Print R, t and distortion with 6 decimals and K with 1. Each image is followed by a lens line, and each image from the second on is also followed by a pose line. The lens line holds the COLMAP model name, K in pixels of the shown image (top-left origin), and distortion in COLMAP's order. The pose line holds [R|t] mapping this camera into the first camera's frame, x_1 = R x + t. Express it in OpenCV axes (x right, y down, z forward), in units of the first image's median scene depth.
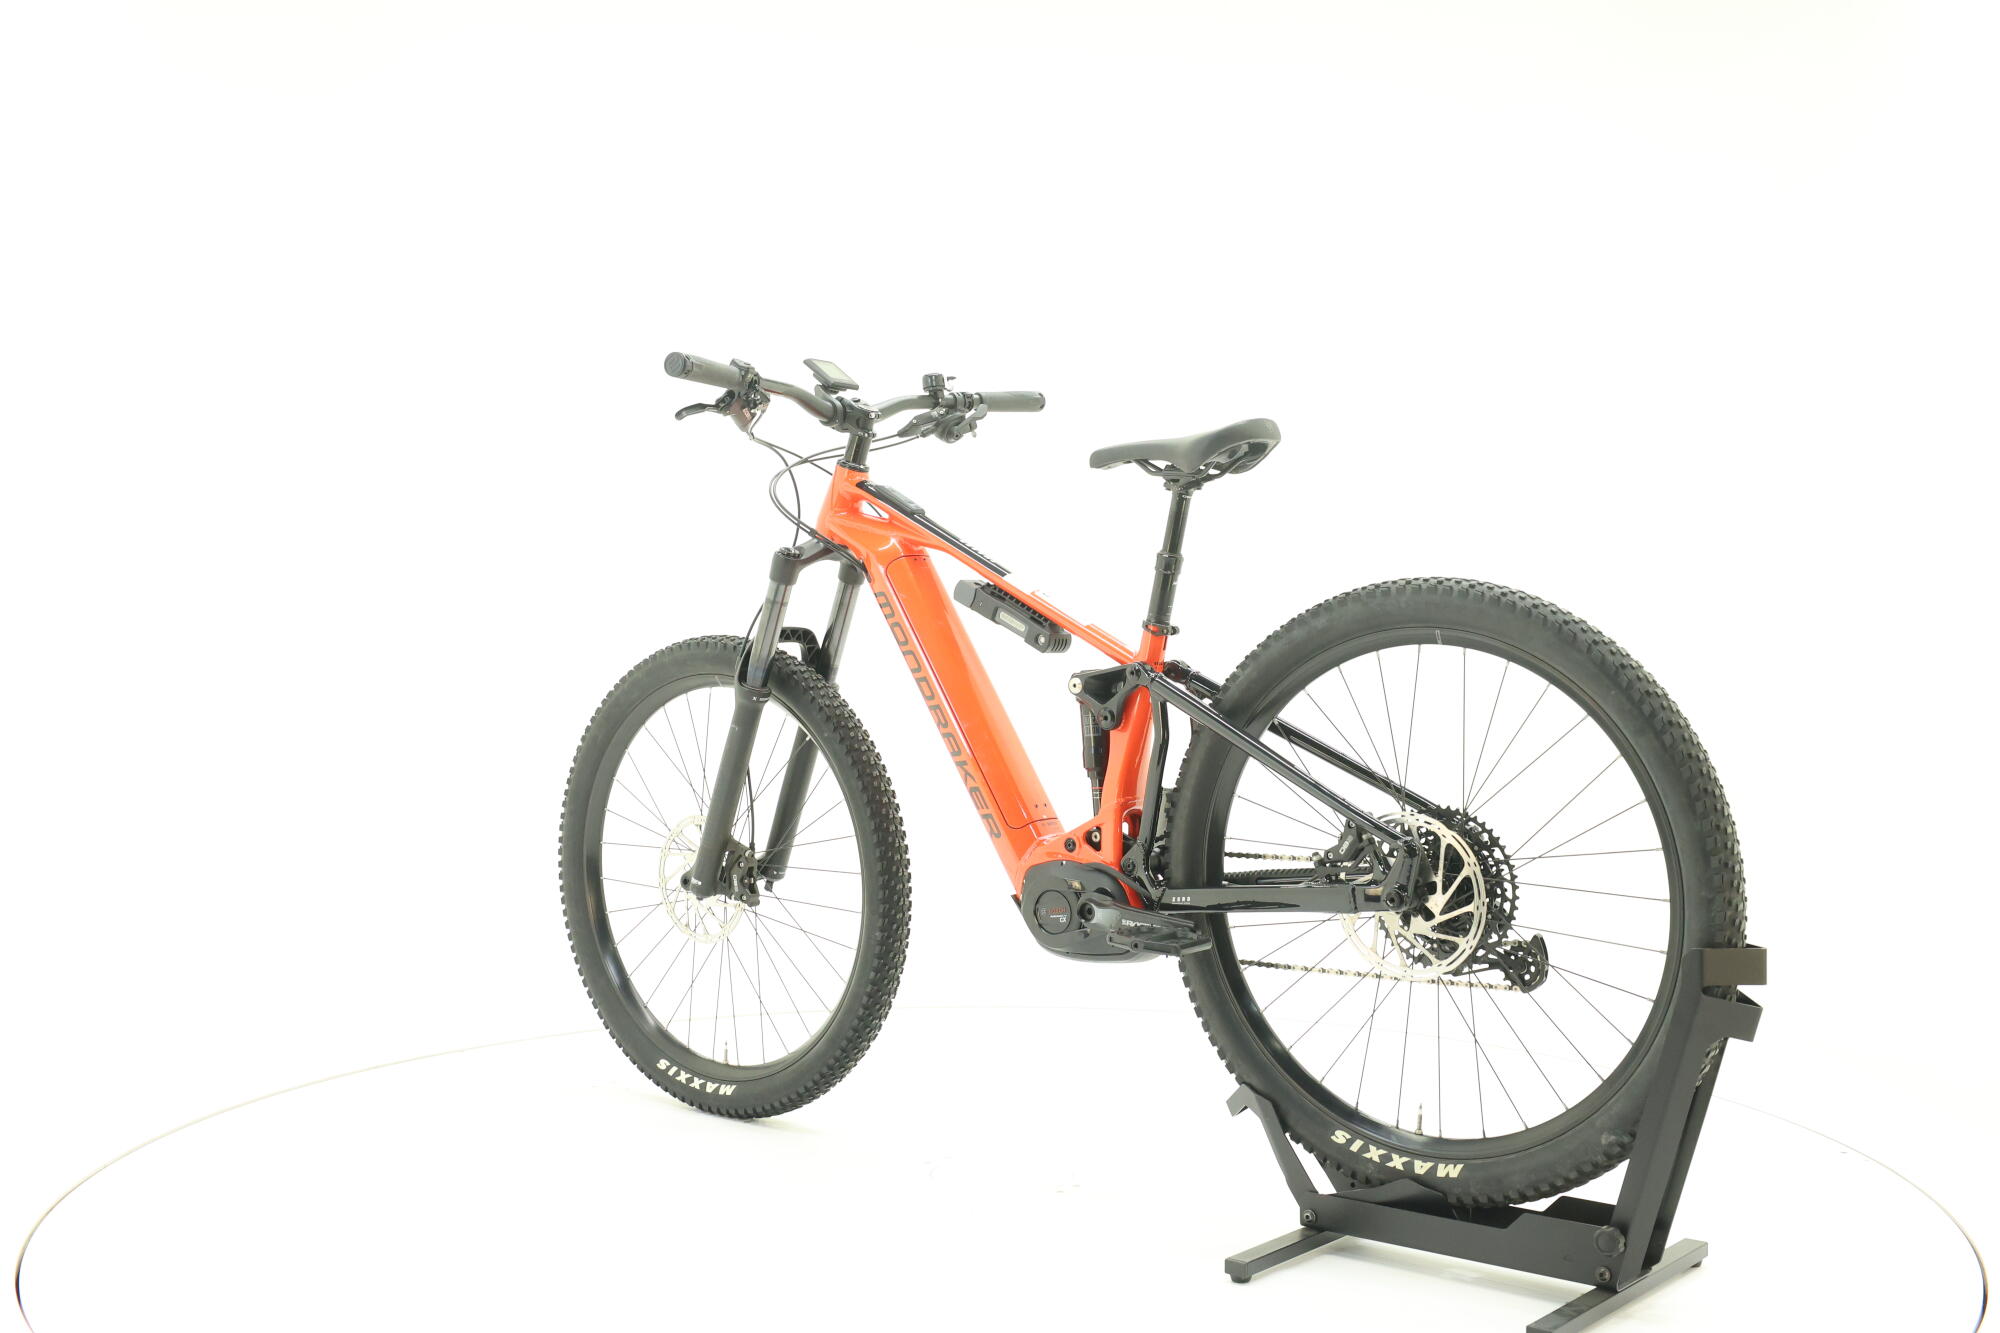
lens RADIAL K [[2136.8, 0, 1000.0], [0, 2136.8, 666.5], [0, 0, 1]] dist [-0.008705, 0.005313]
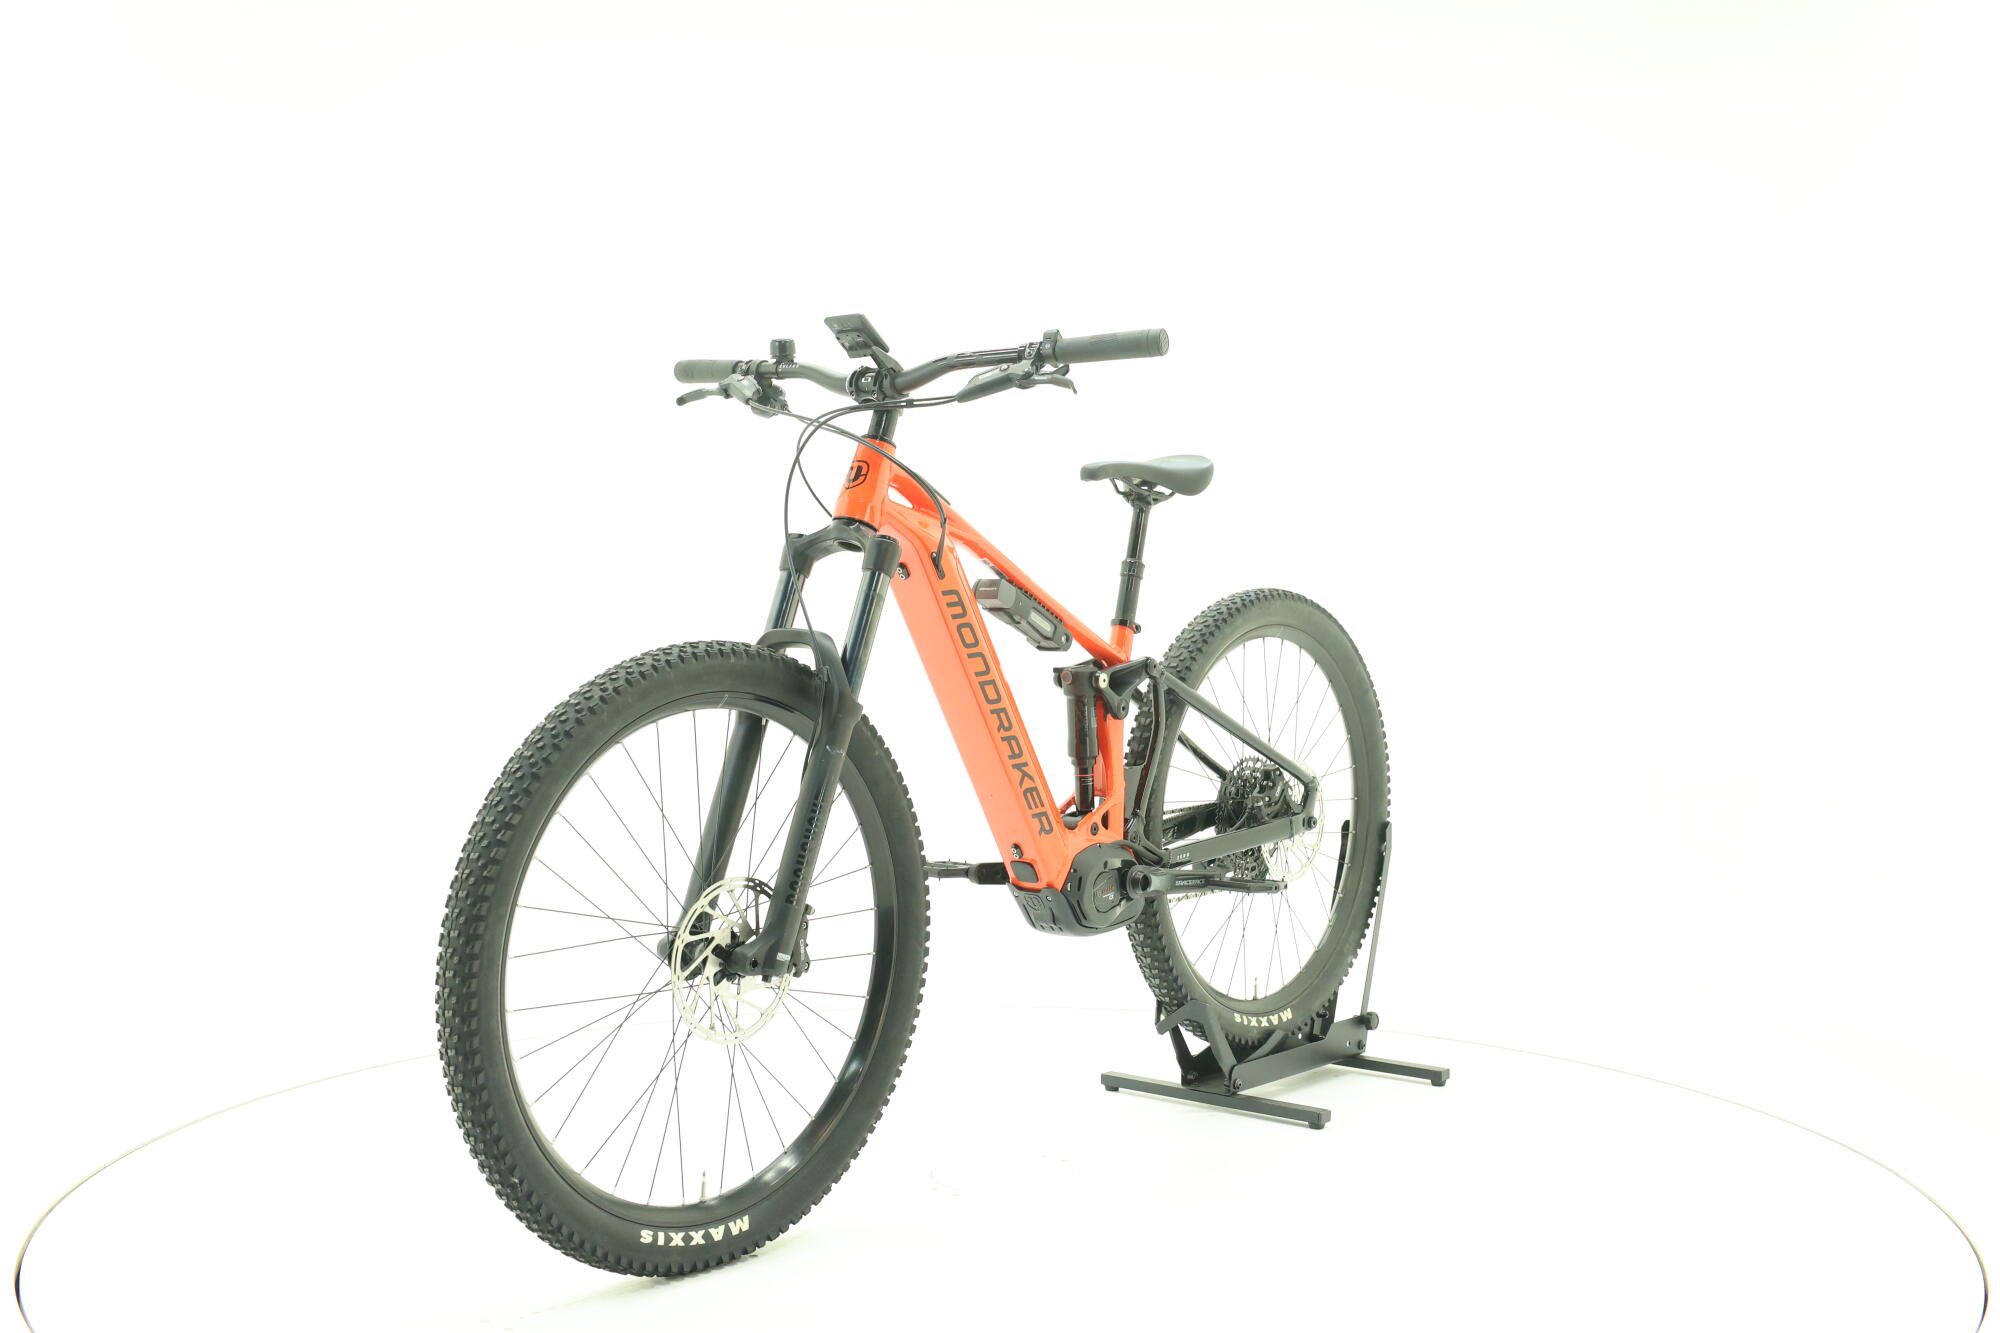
lens RADIAL K [[2136.8, 0, 1000.0], [0, 2136.8, 666.5], [0, 0, 1]] dist [-0.008705, 0.005313]
pose [[0.006213, -0.028765, 0.999567, -1.064891], [0.015890, 0.999463, 0.028663, -0.030687], [-0.999854, 0.015705, 0.006667, 1.063581]]
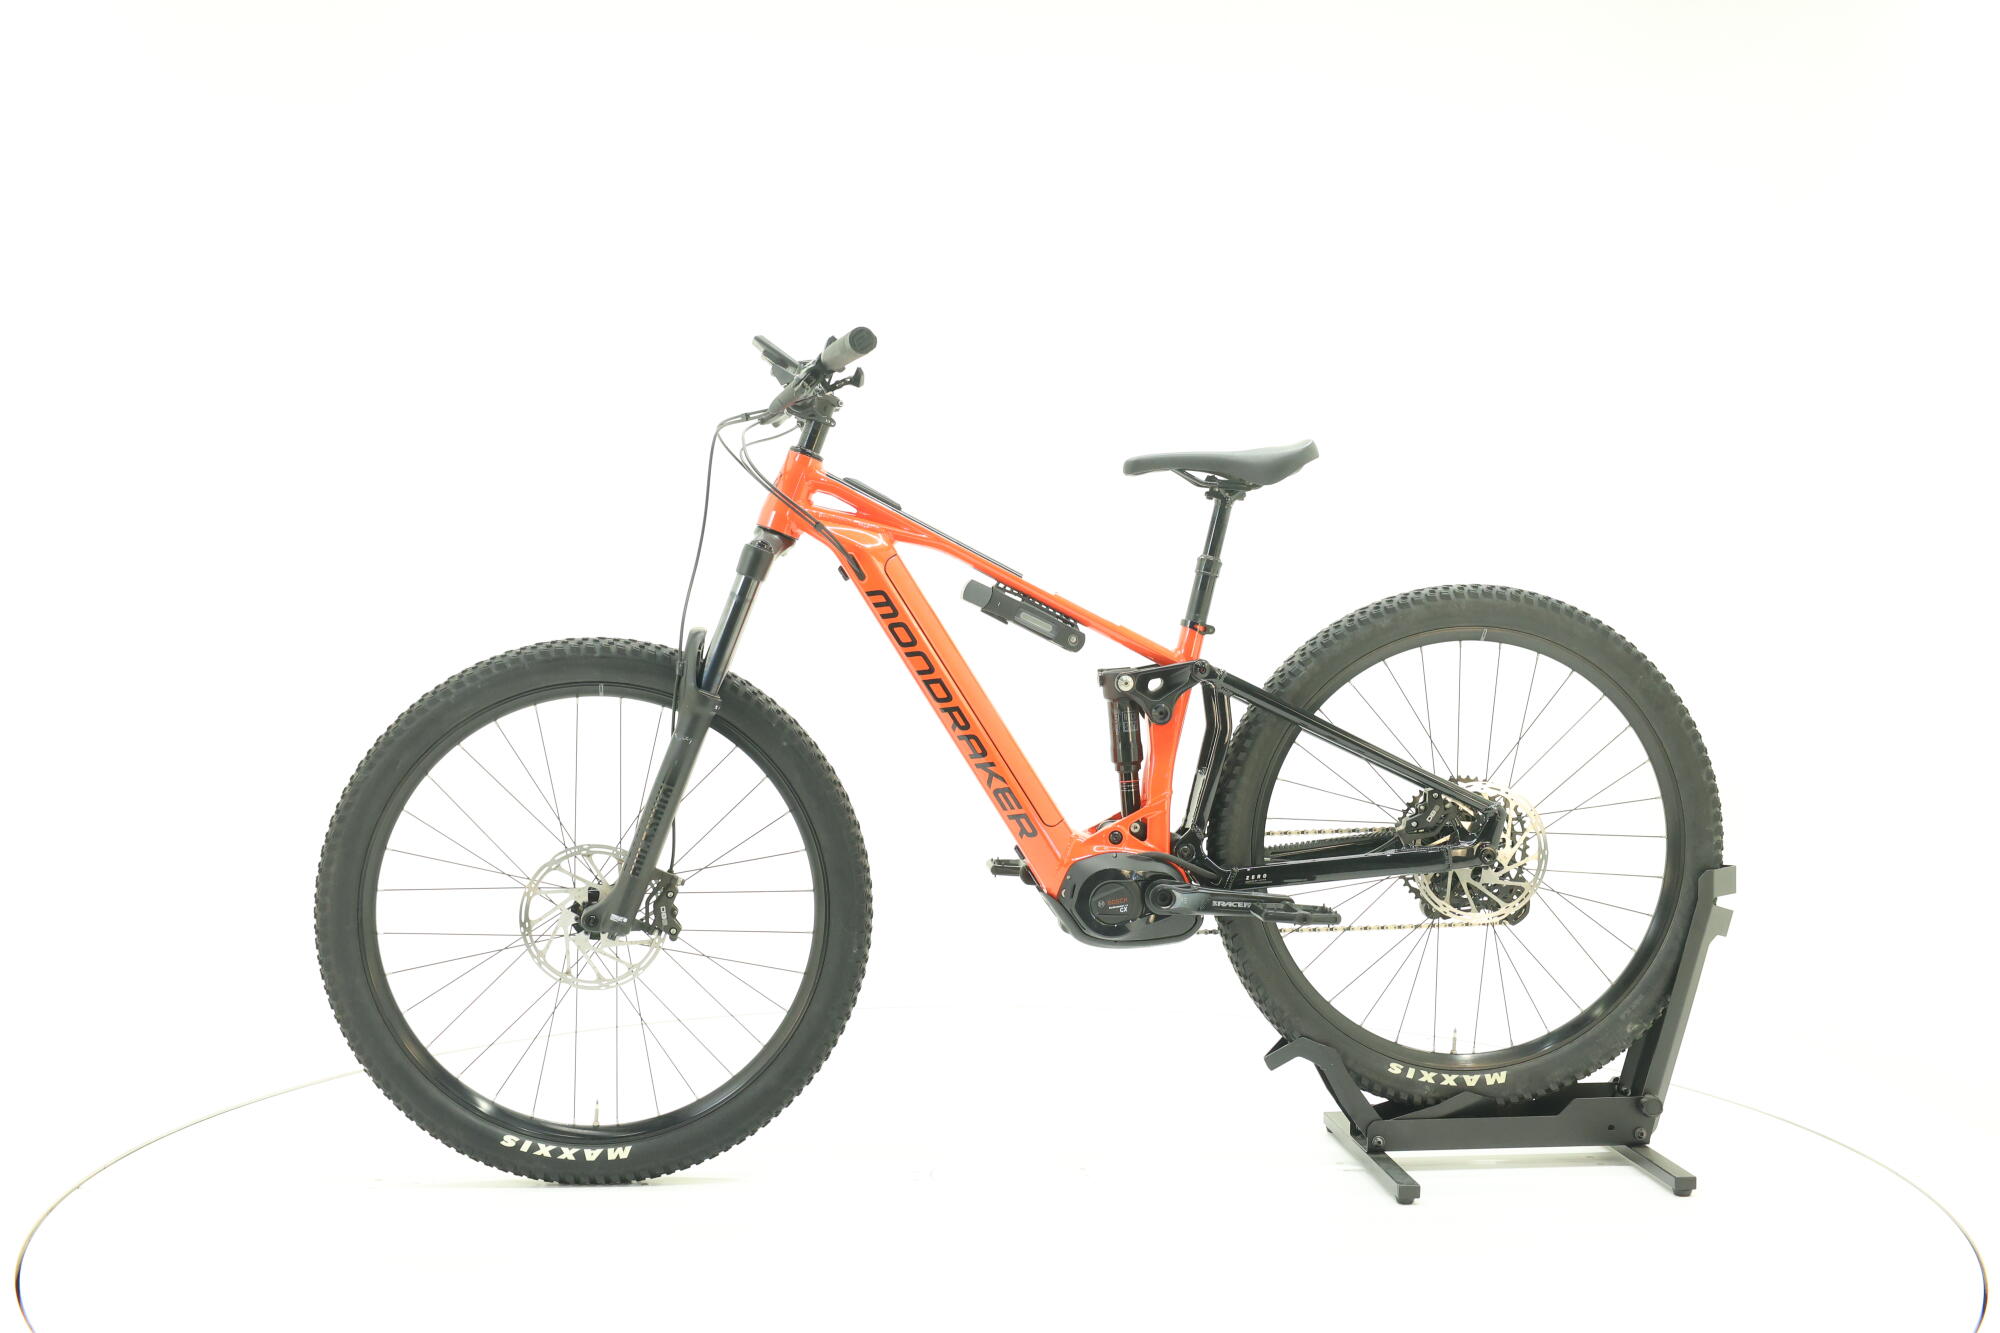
lens RADIAL K [[2136.8, 0, 1000.0], [0, 2136.8, 666.5], [0, 0, 1]] dist [-0.008705, 0.005313]
pose [[0.704959, -0.021198, 0.708931, -0.756005], [0.013638, 0.999774, 0.016333, -0.017417], [-0.709117, -0.001846, 0.705089, 0.317609]]
